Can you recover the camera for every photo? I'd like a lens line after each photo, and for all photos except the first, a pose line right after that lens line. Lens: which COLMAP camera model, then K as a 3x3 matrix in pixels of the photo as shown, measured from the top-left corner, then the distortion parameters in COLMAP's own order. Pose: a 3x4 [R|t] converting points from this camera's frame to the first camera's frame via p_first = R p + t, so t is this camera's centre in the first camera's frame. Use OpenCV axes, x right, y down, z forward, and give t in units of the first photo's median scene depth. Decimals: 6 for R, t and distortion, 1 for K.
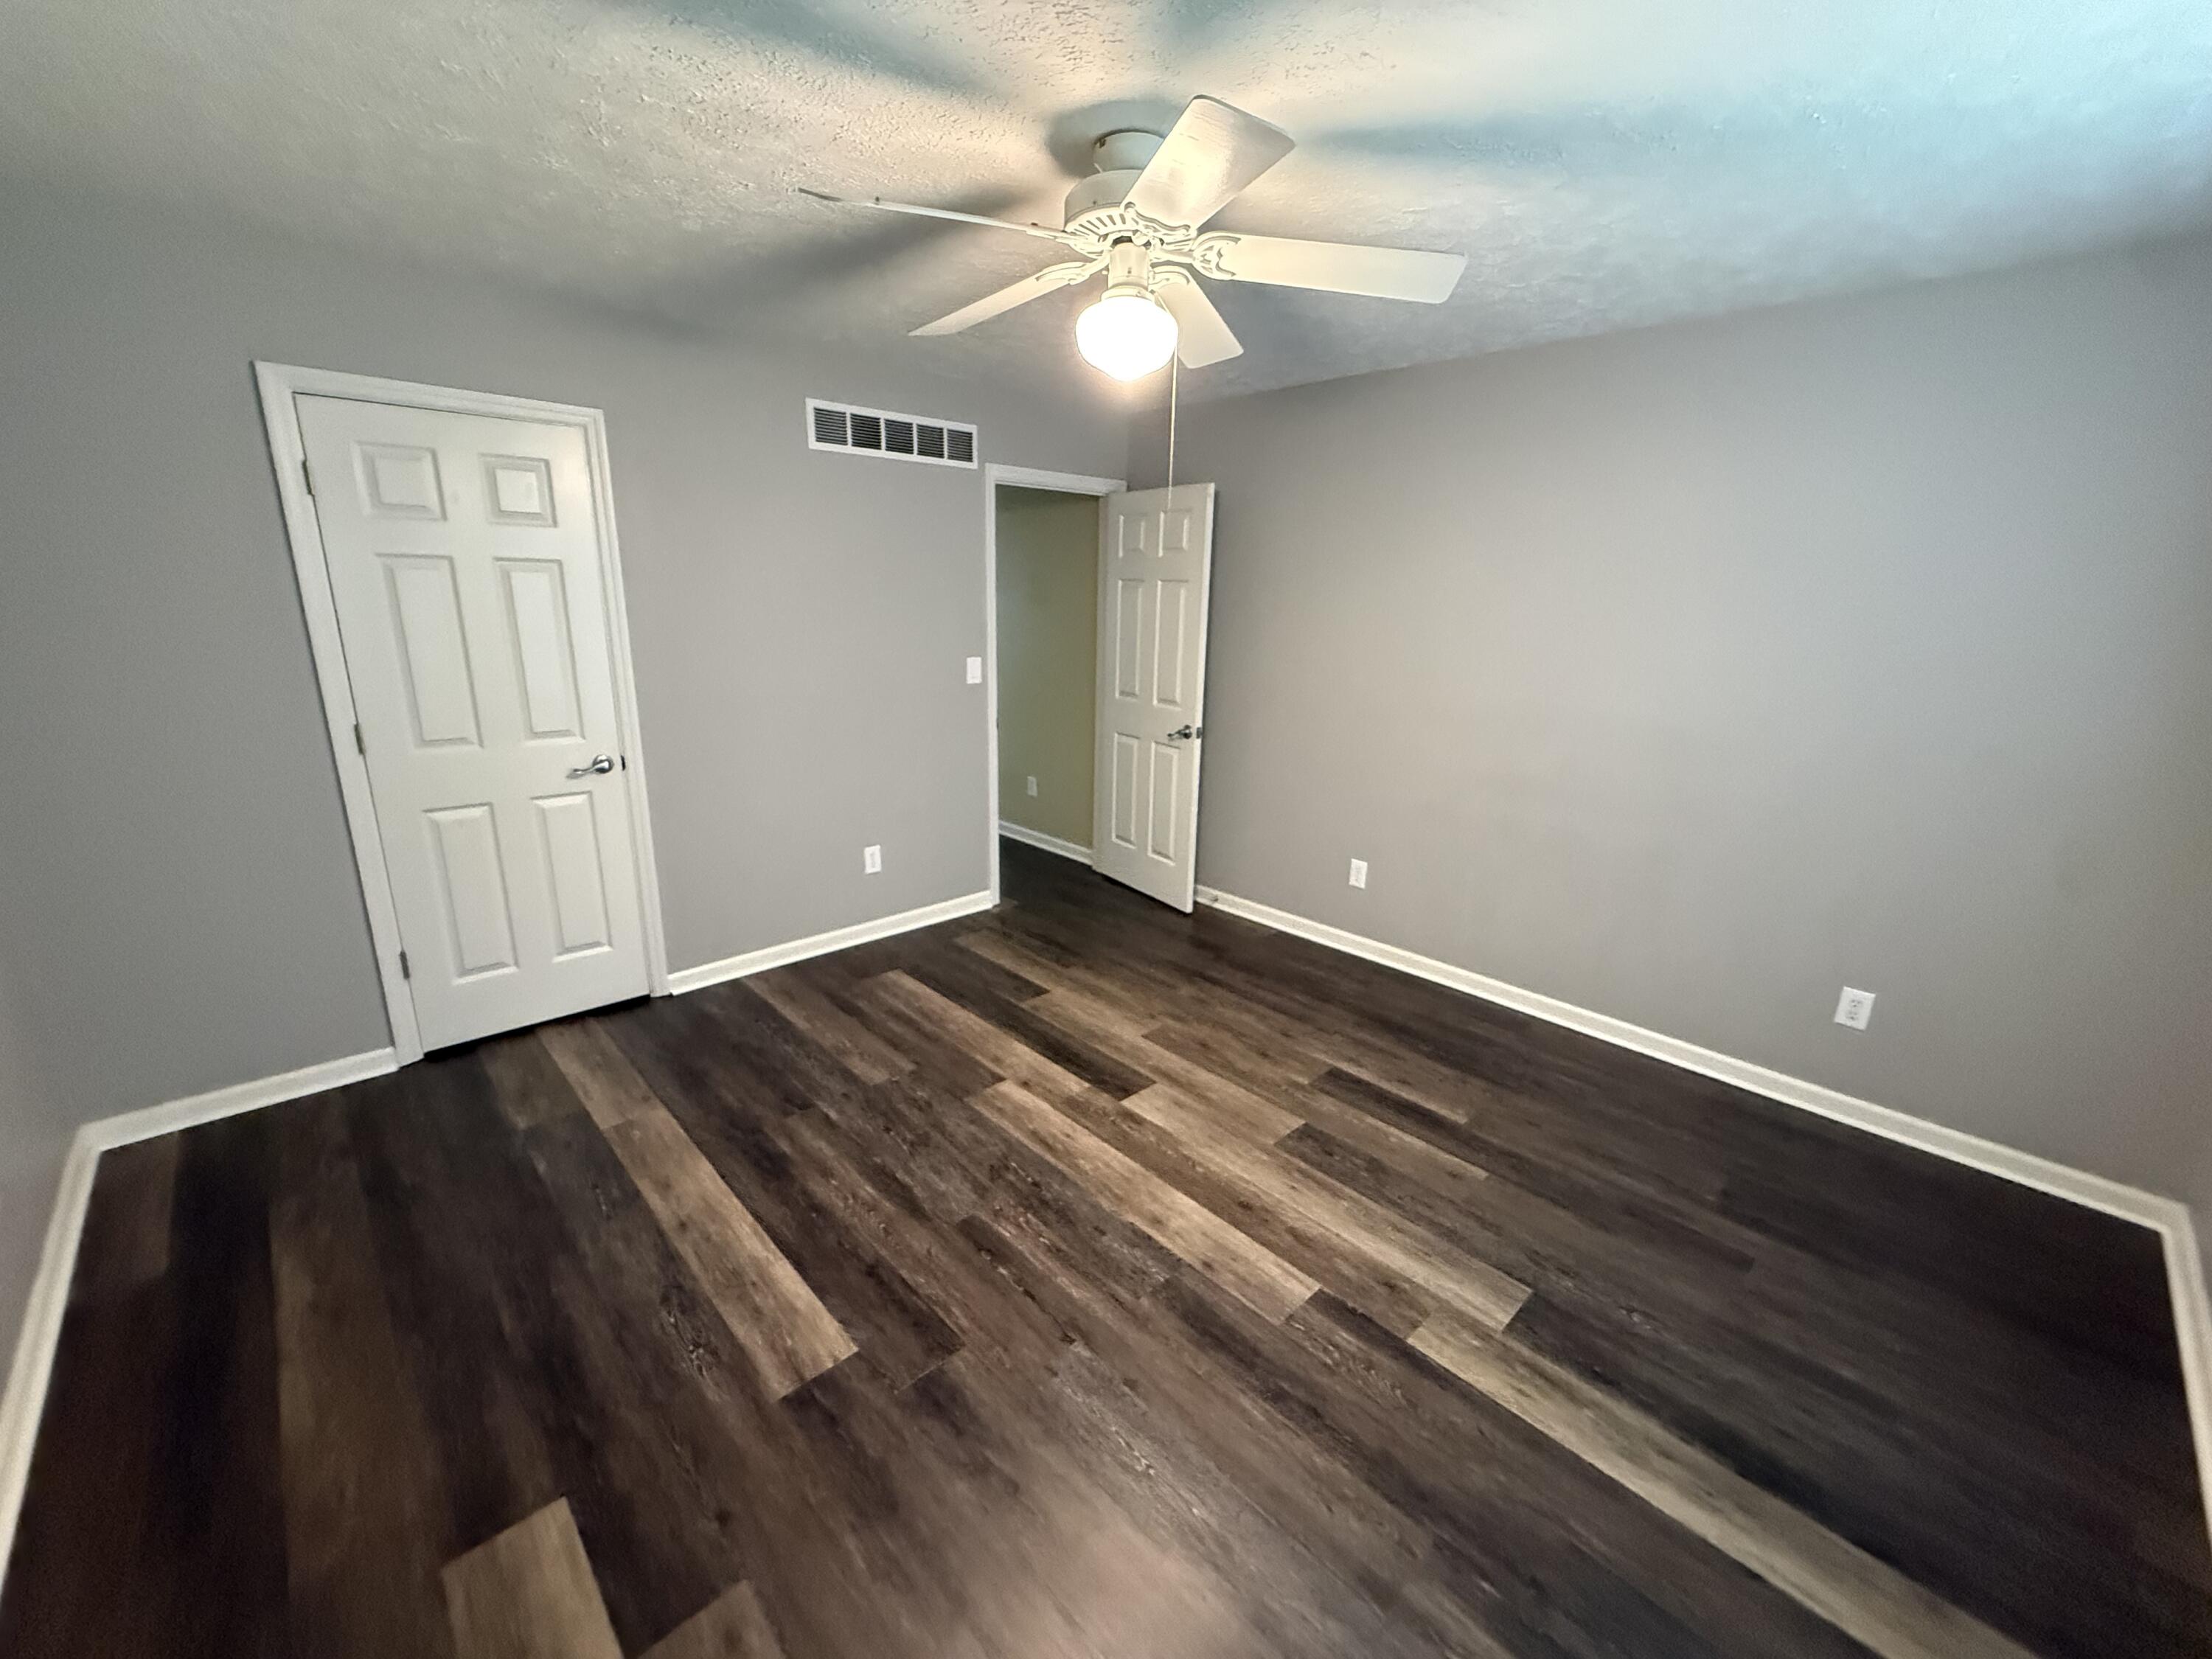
lens RADIAL K [[884.1, 0, 1108.6], [0, 884.1, 818.9], [0, 0, 1]] dist [0.002475, -0.000357]
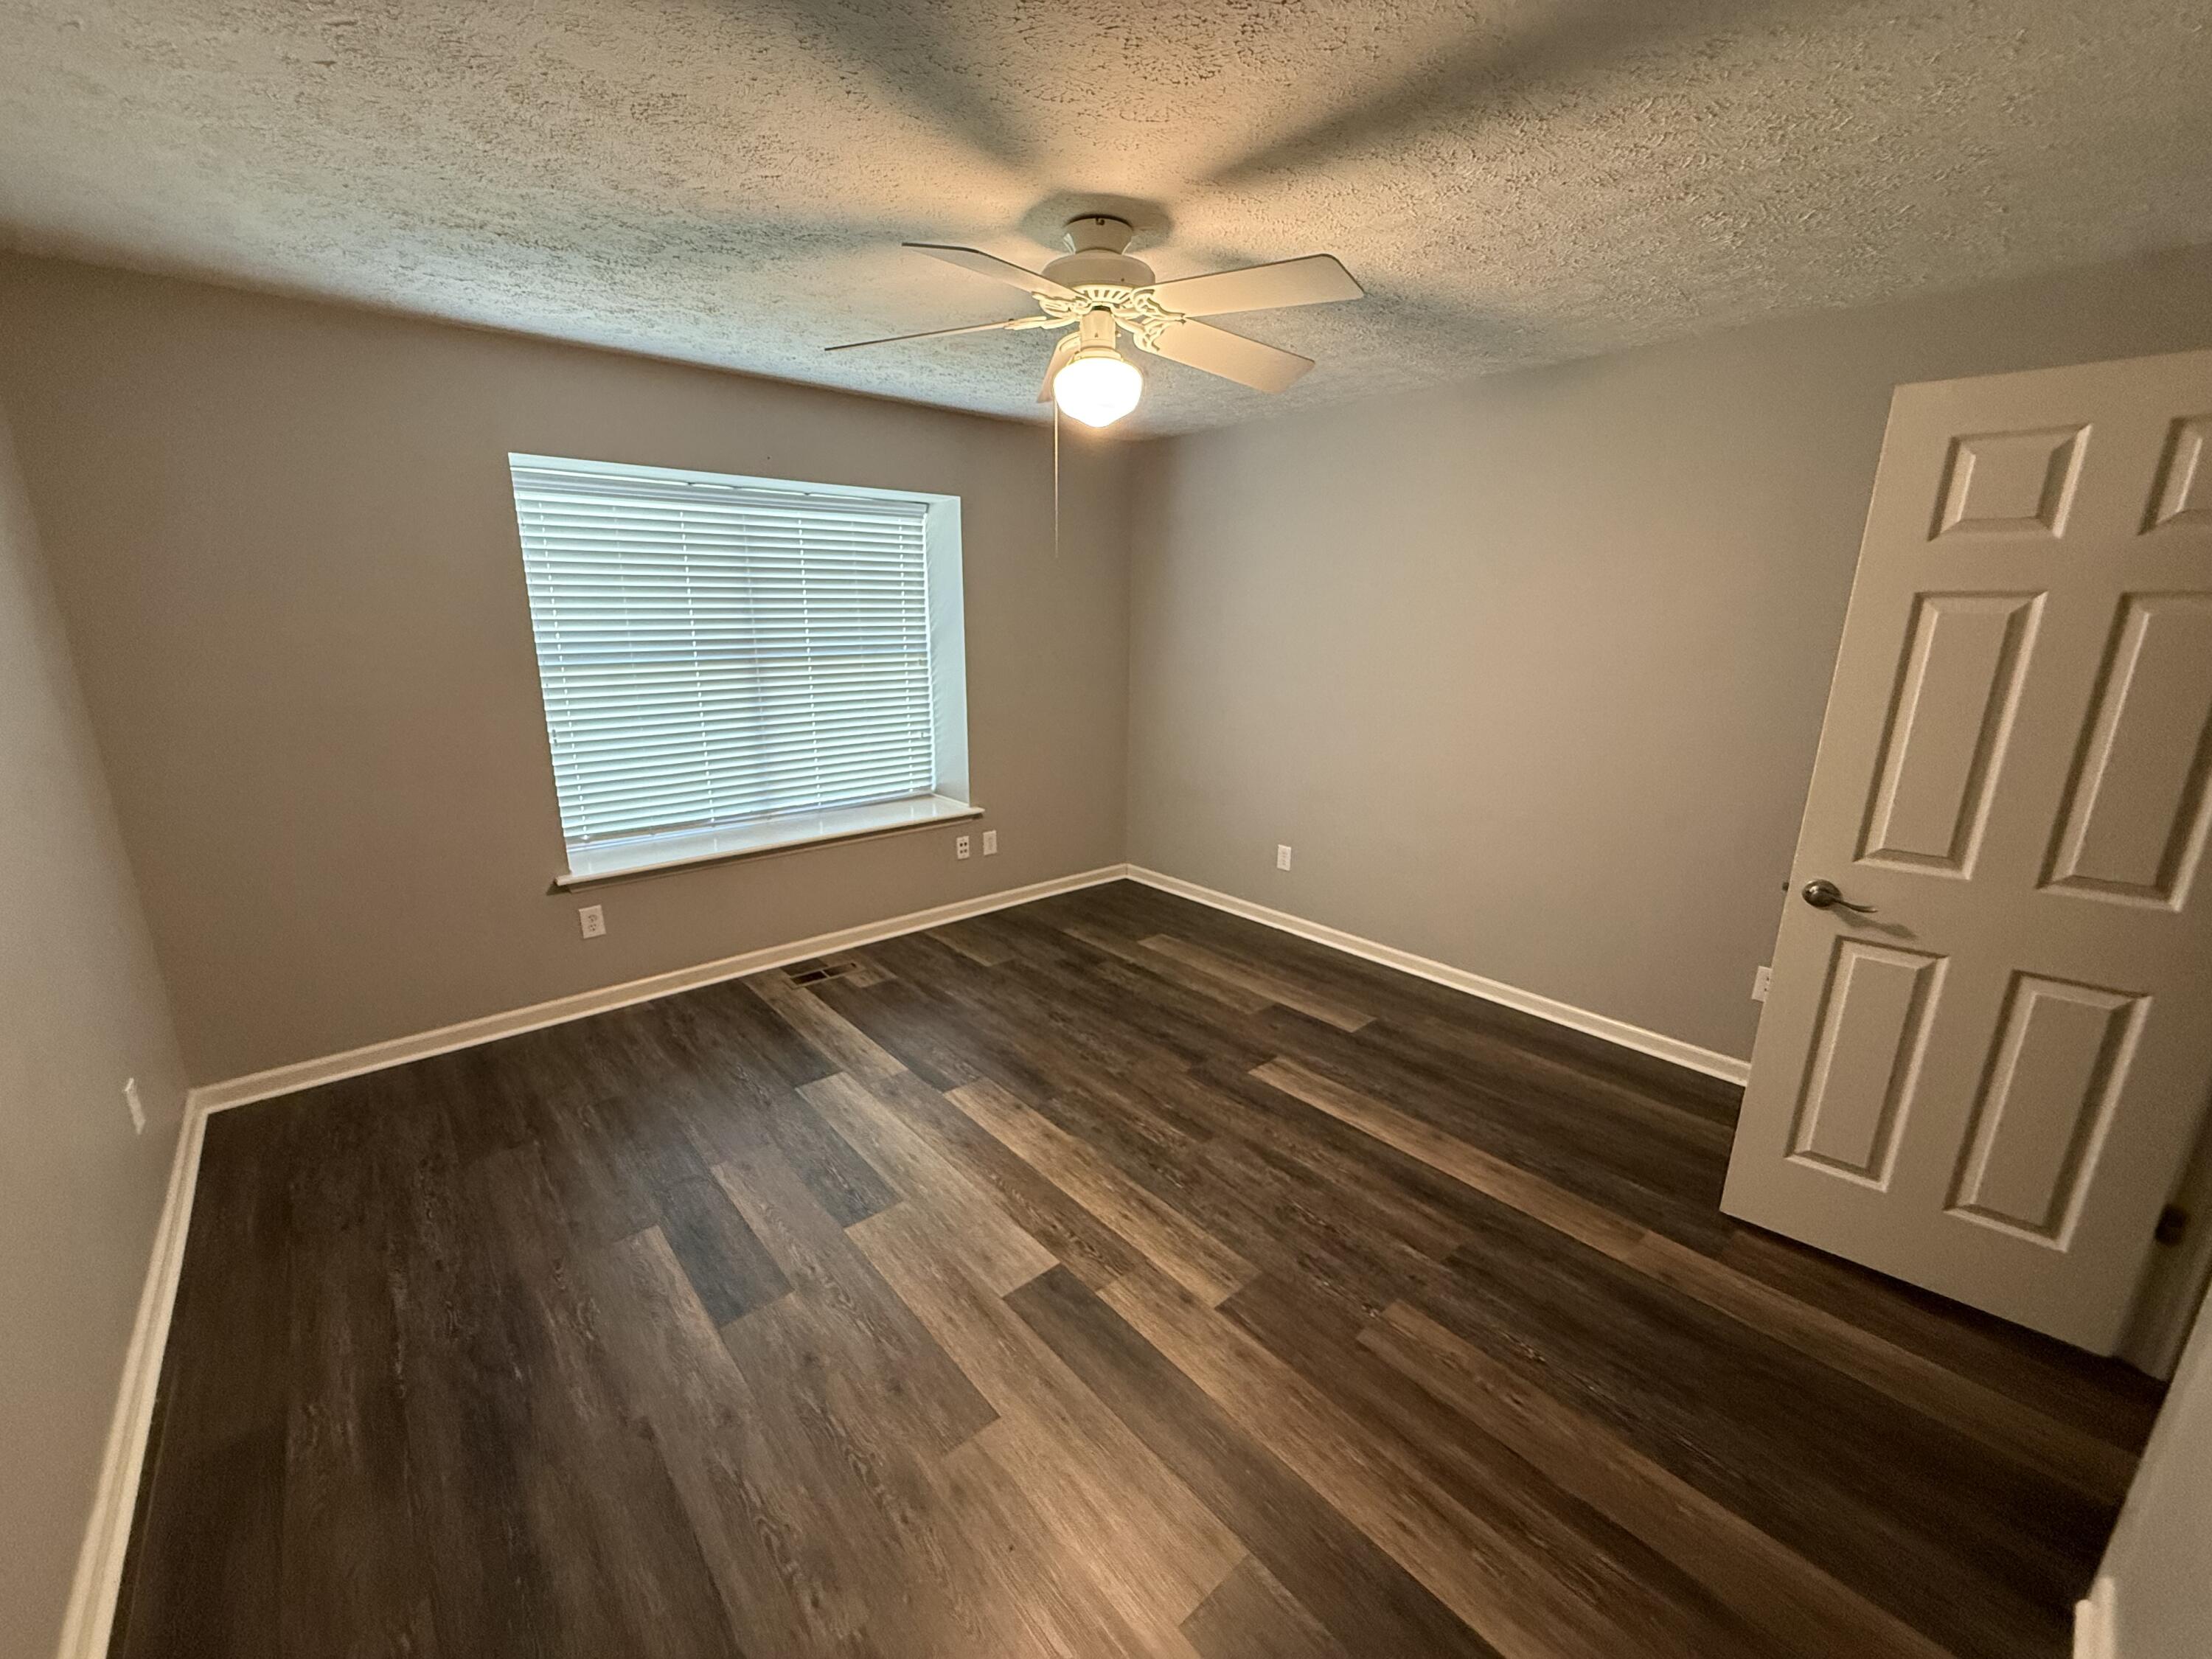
lens RADIAL K [[884.1, 0, 1107.1], [0, 884.1, 836.6], [0, 0, 1]] dist [0.002475, -0.000357]
pose [[-0.998554, -0.042610, 0.032778, -0.043342], [-0.021122, 0.871666, 0.489646, -0.447404], [-0.049435, 0.488245, -0.871305, 1.719169]]
